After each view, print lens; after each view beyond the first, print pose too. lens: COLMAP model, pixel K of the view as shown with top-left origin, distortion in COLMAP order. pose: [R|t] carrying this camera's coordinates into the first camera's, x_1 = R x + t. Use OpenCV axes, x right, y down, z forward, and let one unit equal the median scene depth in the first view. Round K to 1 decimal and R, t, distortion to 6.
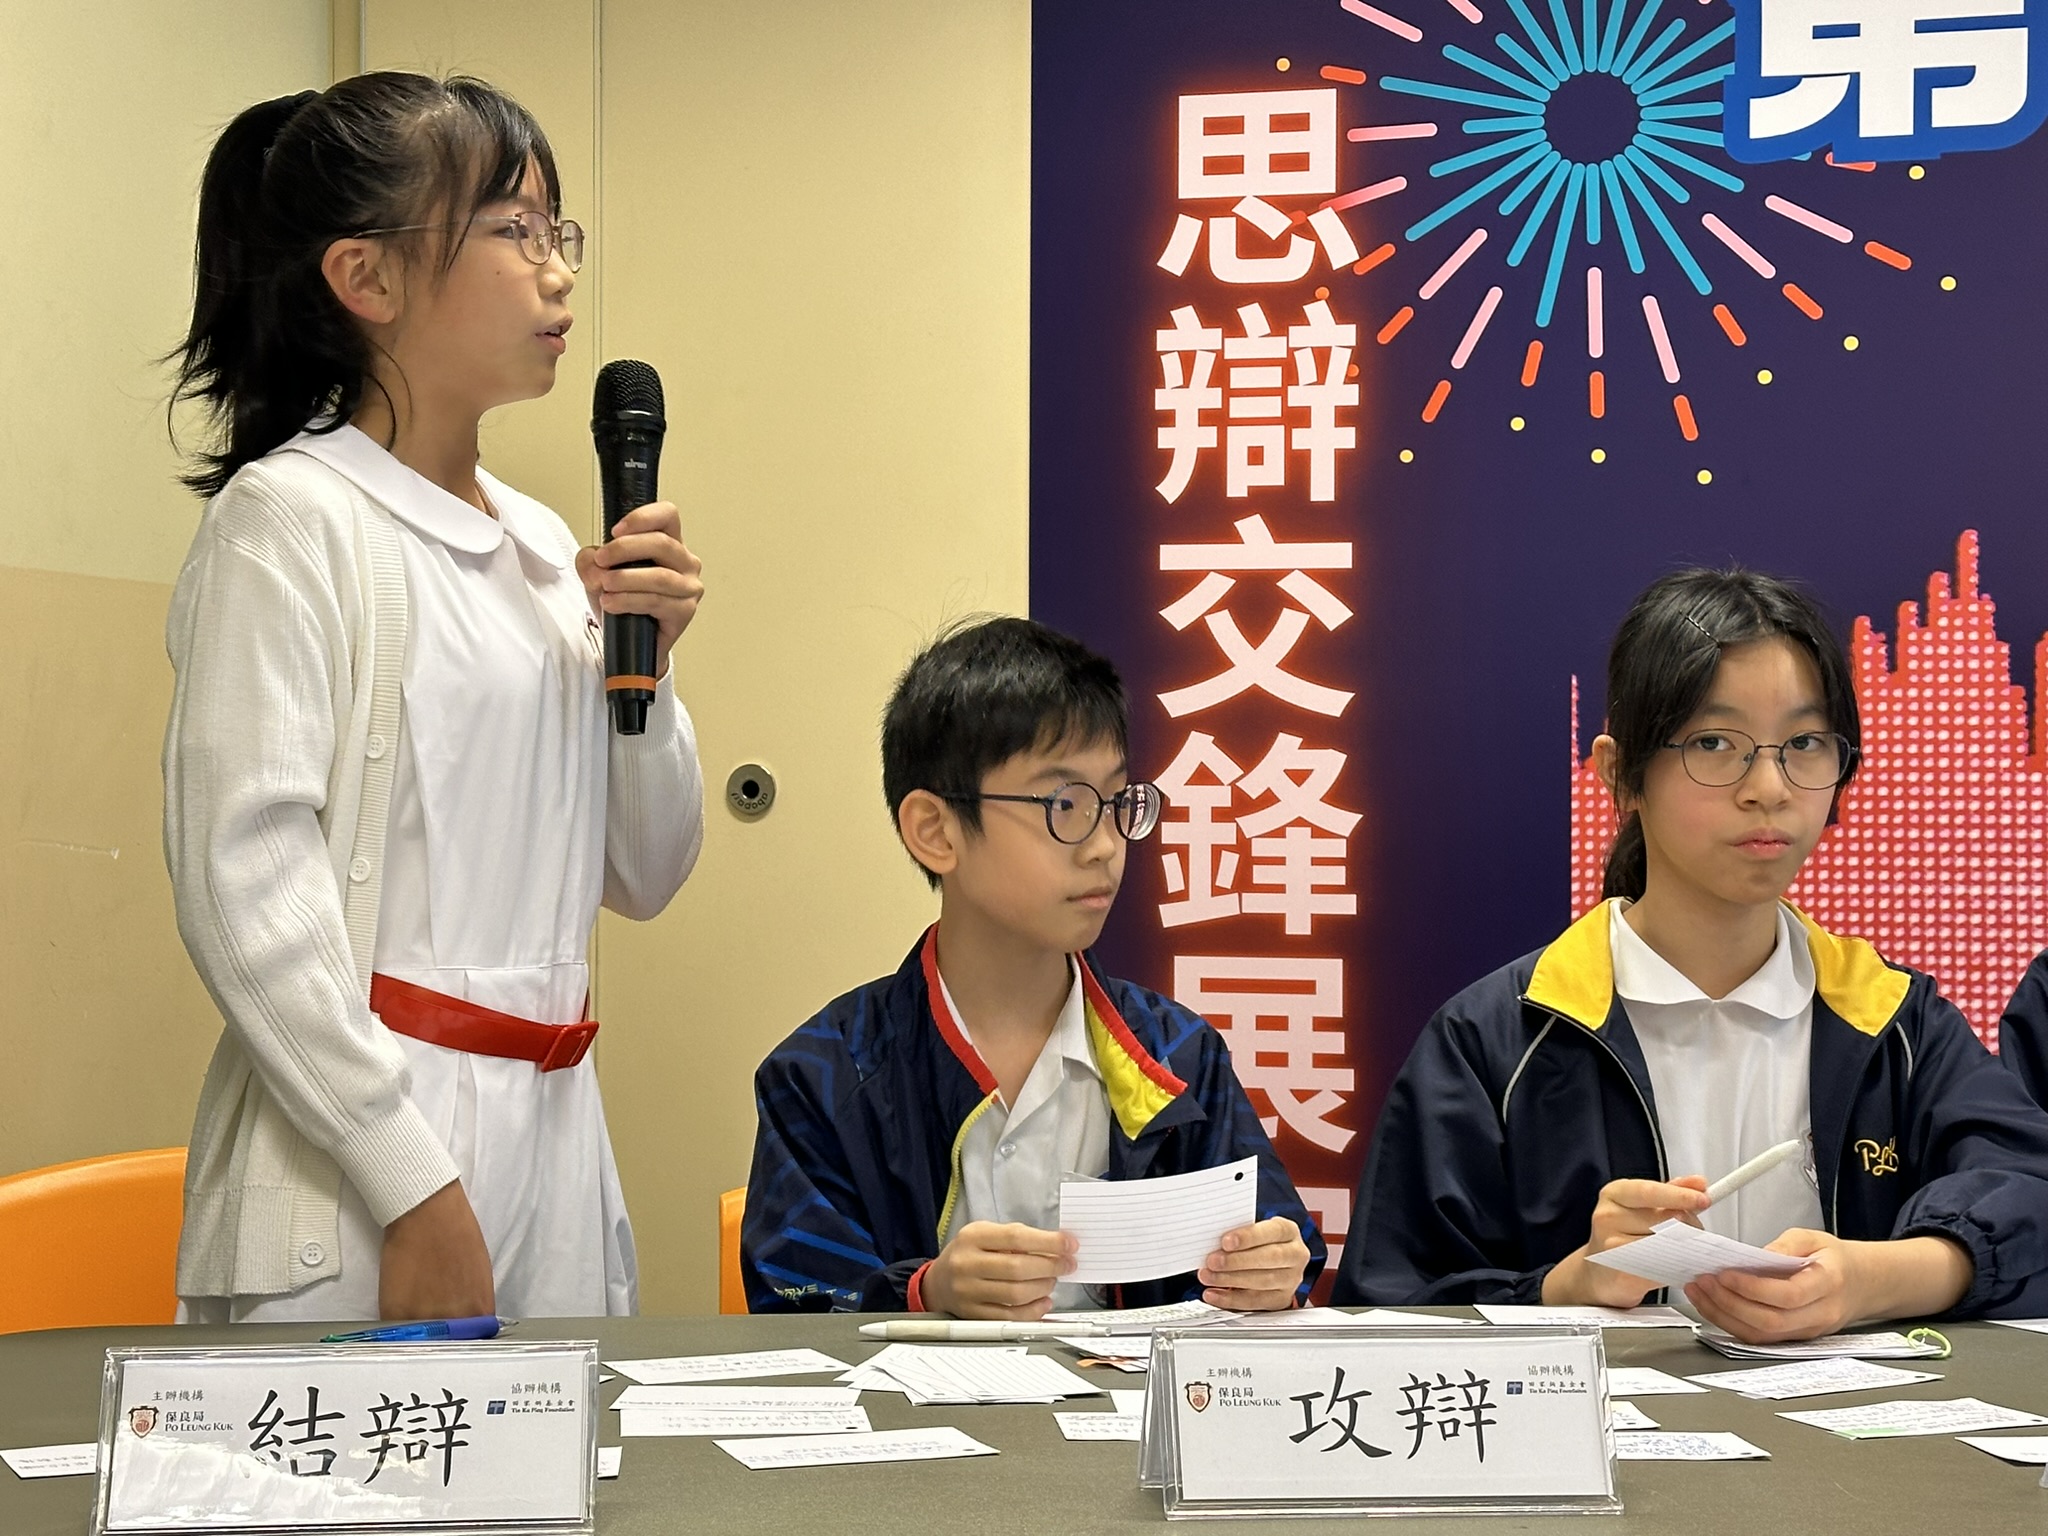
lens RADIAL K [[3513.9, 0, 1028.0], [0, 3513.9, 730.6], [0, 0, 1]] dist [0.143055, -0.048104]
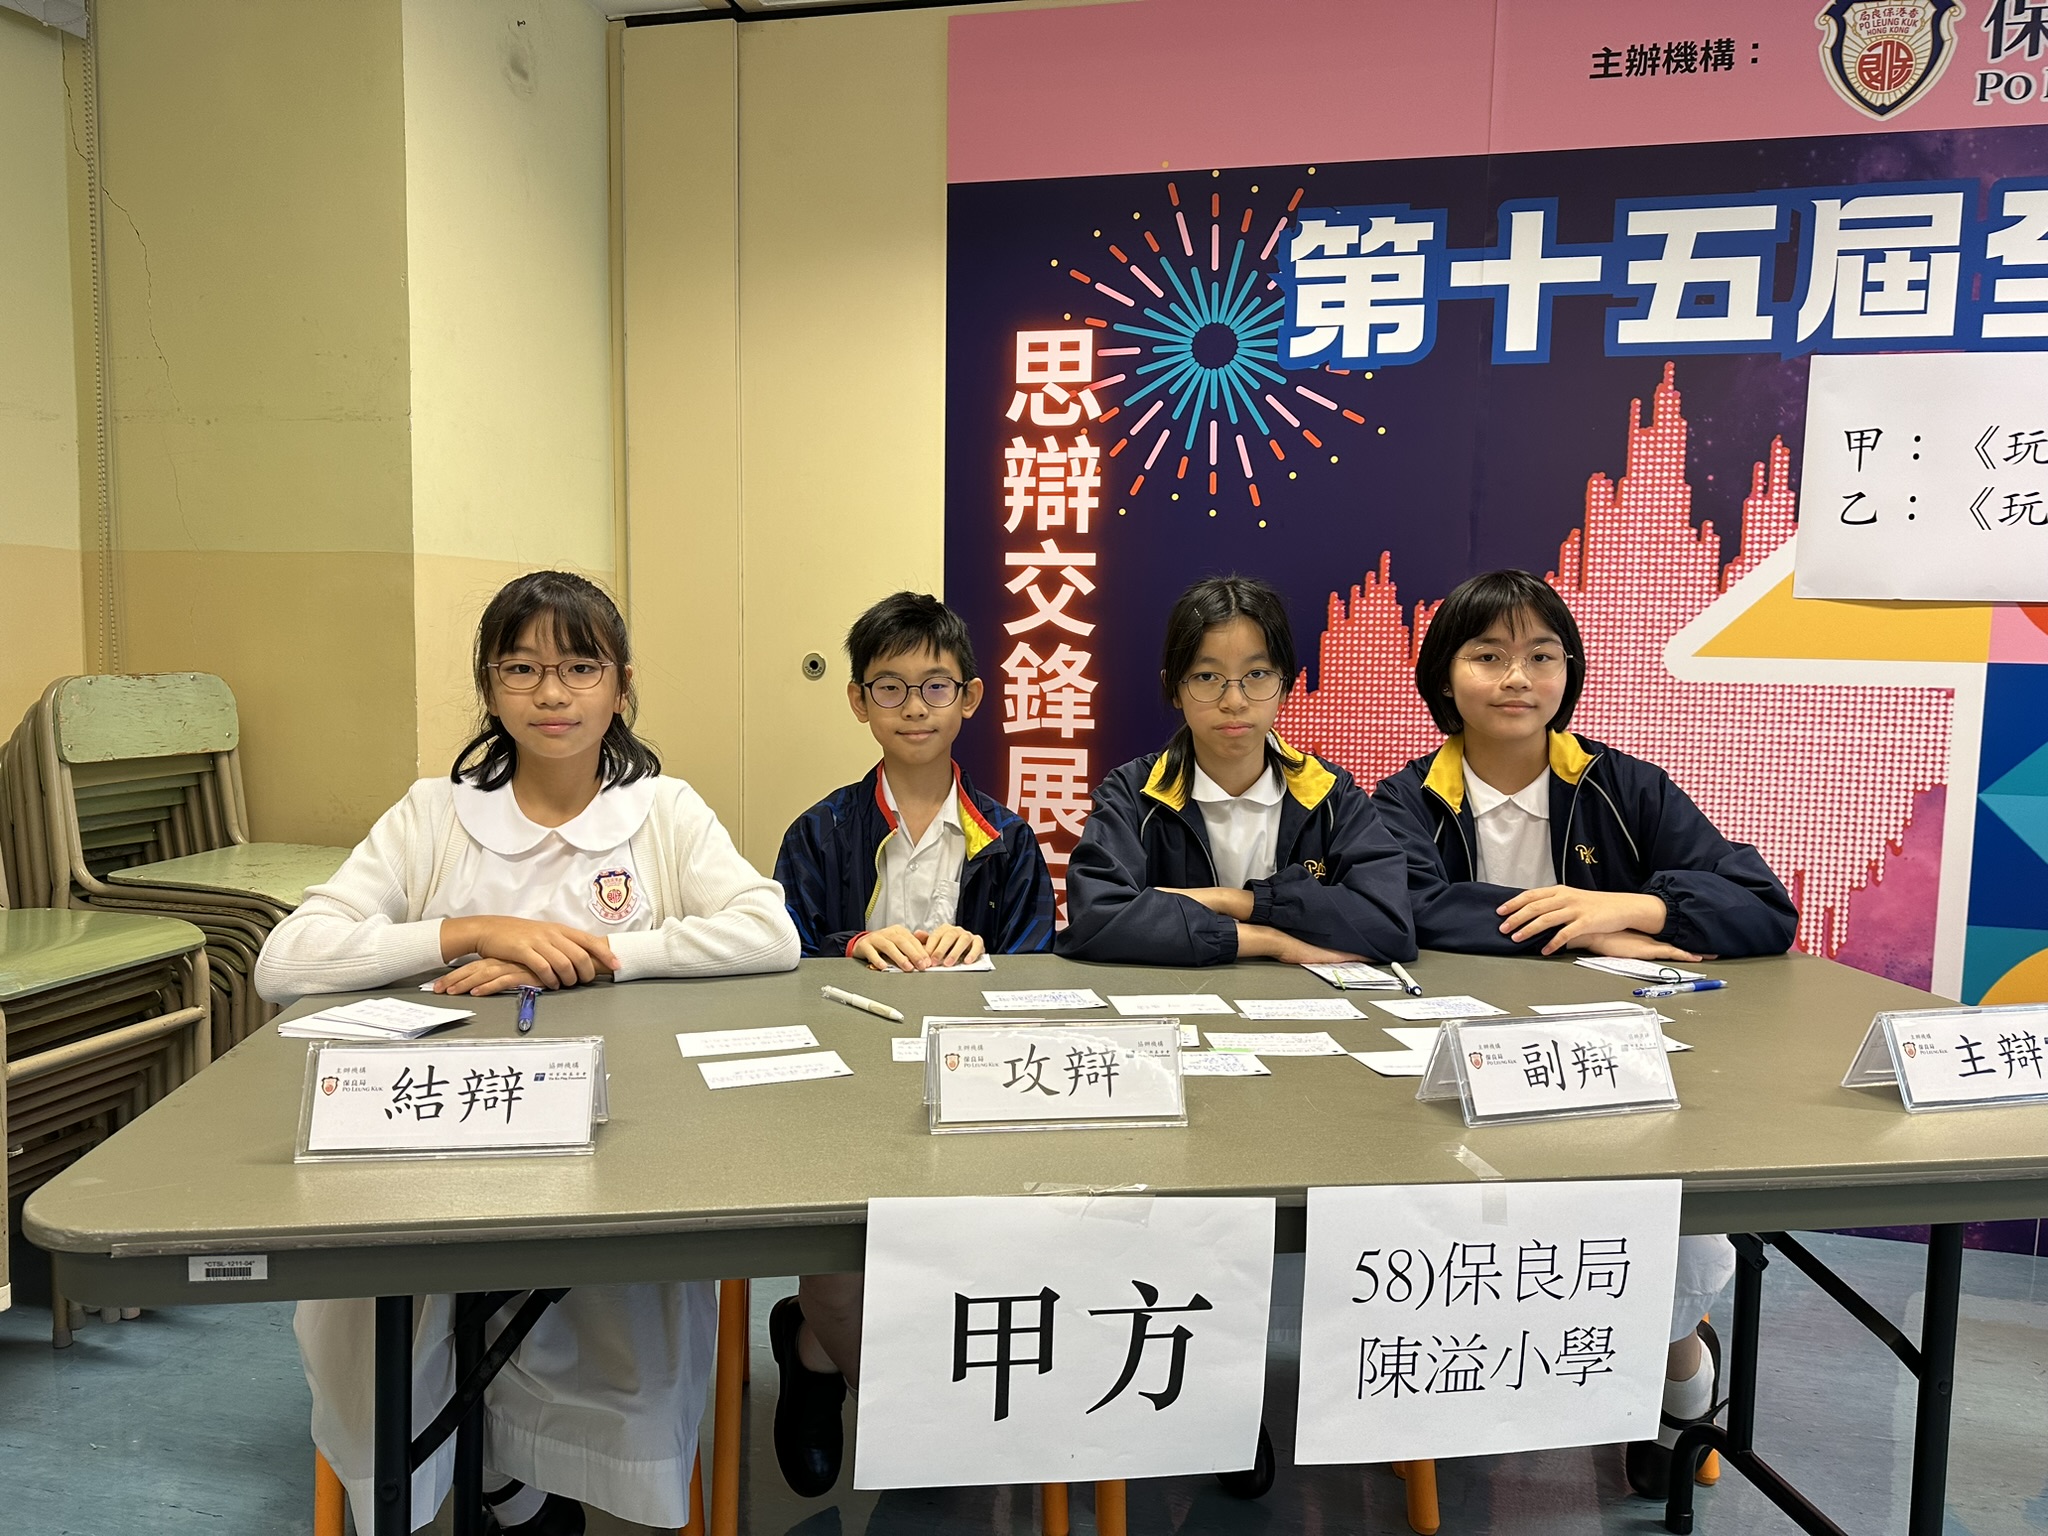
lens RADIAL K [[1409.0, 0, 1023.2], [0, 1409.0, 772.7], [0, 0, 1]] dist [0.128946, -0.207156]
pose [[0.999698, 0.010963, 0.021973, 0.031669], [-0.013372, 0.993542, 0.112677, -0.017691], [-0.020596, -0.112937, 0.993389, 0.145845]]
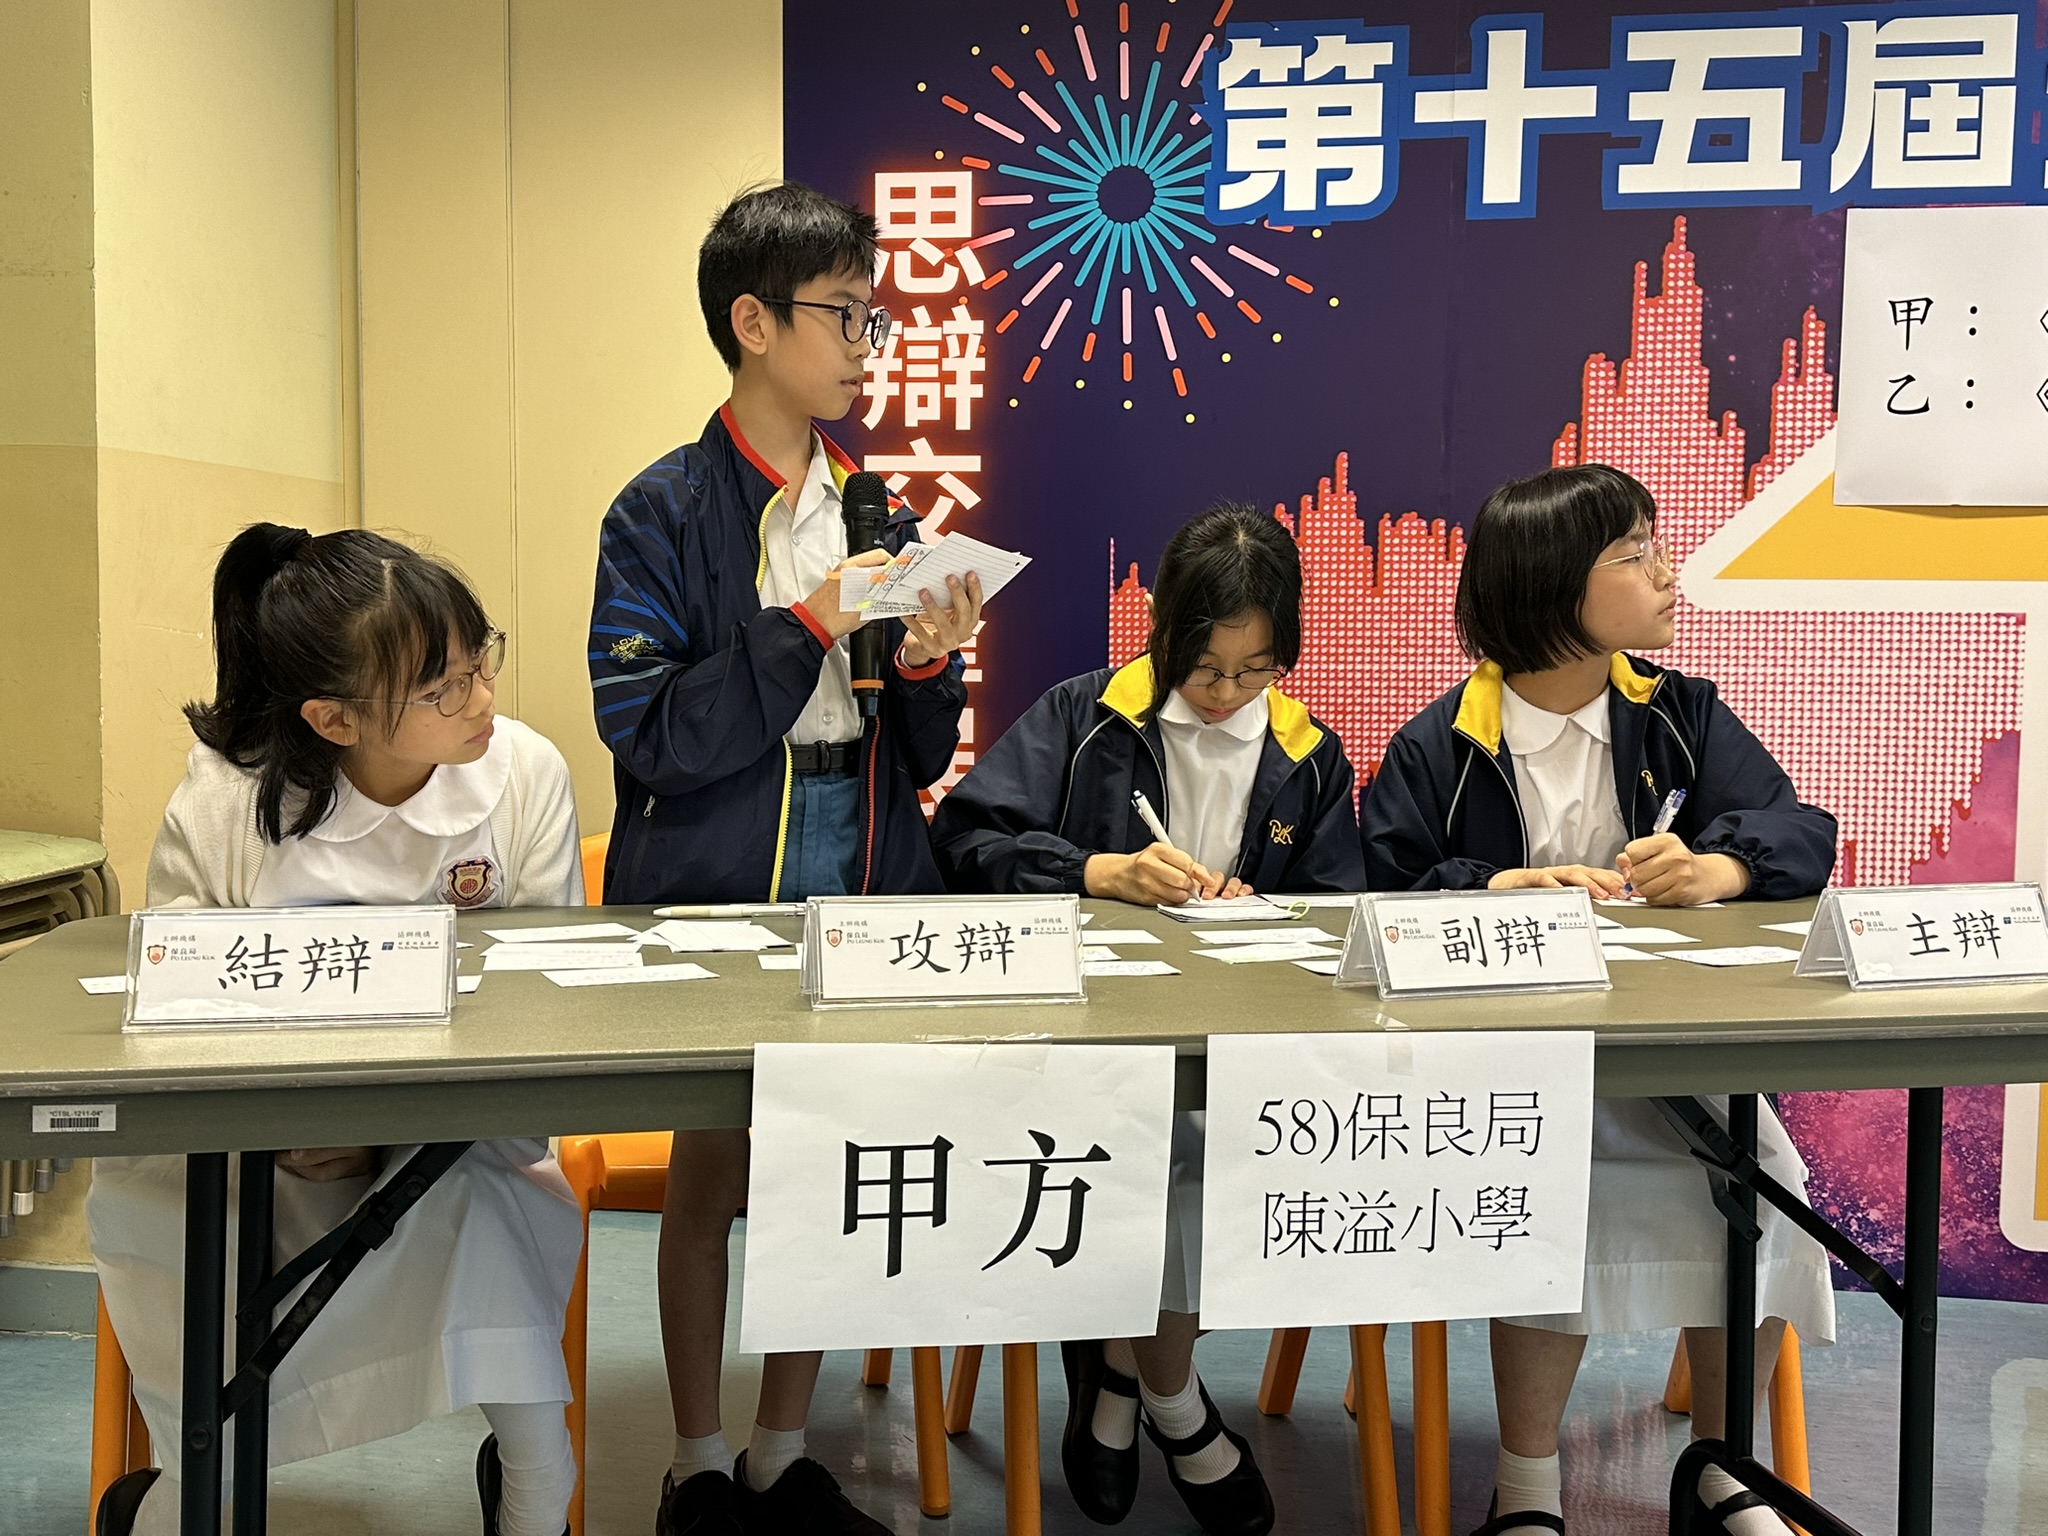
lens RADIAL K [[2077.8, 0, 1025.8], [0, 2077.8, 770.2], [0, 0, 1]] dist [0.203759, -0.463612]
pose [[0.995601, 0.001288, 0.093681, 0.021863], [-0.008819, 0.996754, 0.080026, 0.015142], [-0.093274, -0.080500, 0.992381, 0.015249]]
